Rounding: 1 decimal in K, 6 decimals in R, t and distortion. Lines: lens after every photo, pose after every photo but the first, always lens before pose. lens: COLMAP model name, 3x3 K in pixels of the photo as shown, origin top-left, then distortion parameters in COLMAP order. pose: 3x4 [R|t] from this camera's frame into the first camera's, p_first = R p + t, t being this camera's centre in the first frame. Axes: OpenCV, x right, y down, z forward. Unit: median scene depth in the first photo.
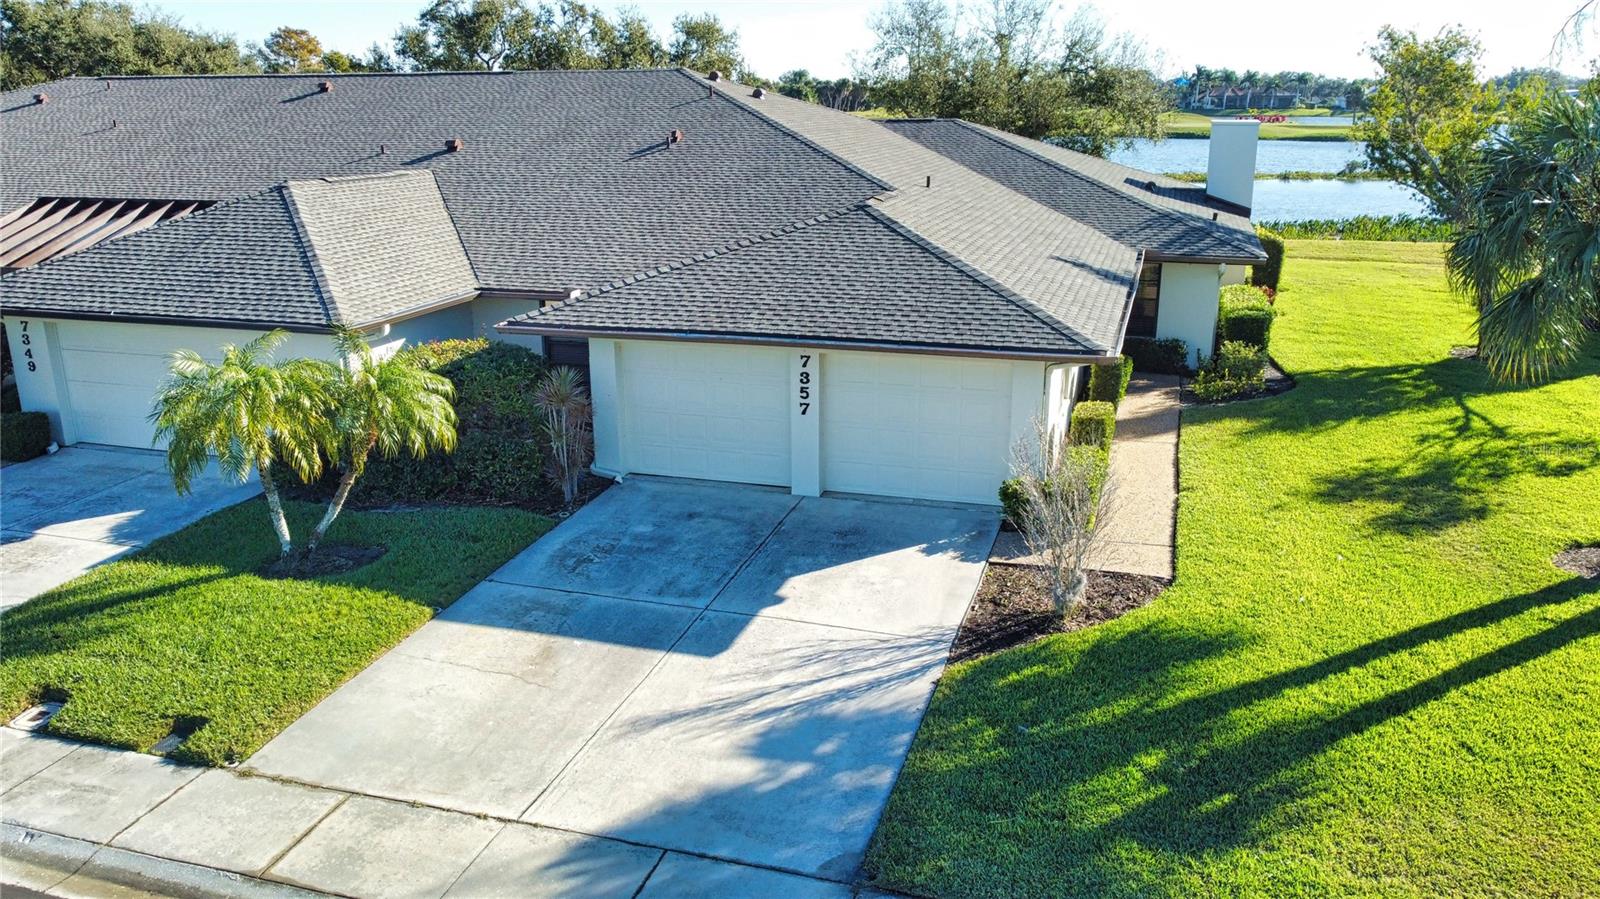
lens RADIAL K [[1208.3, 0, 800.0], [0, 1208.3, 449.5], [0, 0, 1]] dist [0.004247, -0.004600]
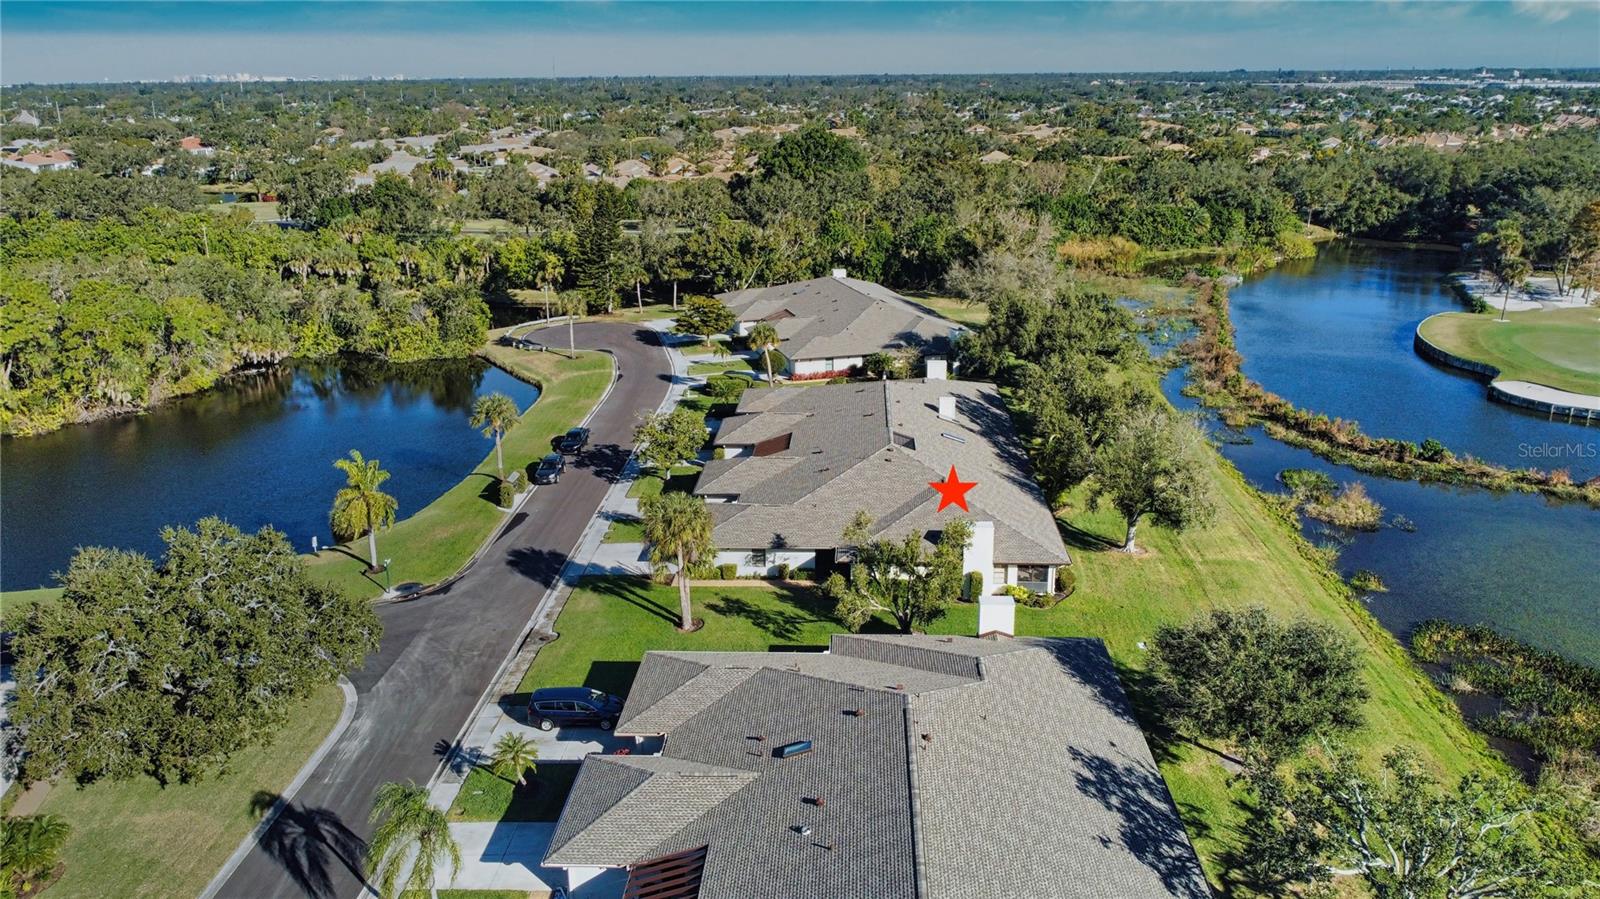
lens RADIAL K [[1221.6, 0, 842.3], [0, 1221.6, 449.2], [0, 0, 1]] dist [0.002837, -0.000814]
pose [[0.272128, 0.293507, -0.916406, 4.912596], [-0.270149, 0.937349, 0.219994, -1.729939], [0.923562, 0.187699, 0.334369, -0.246323]]
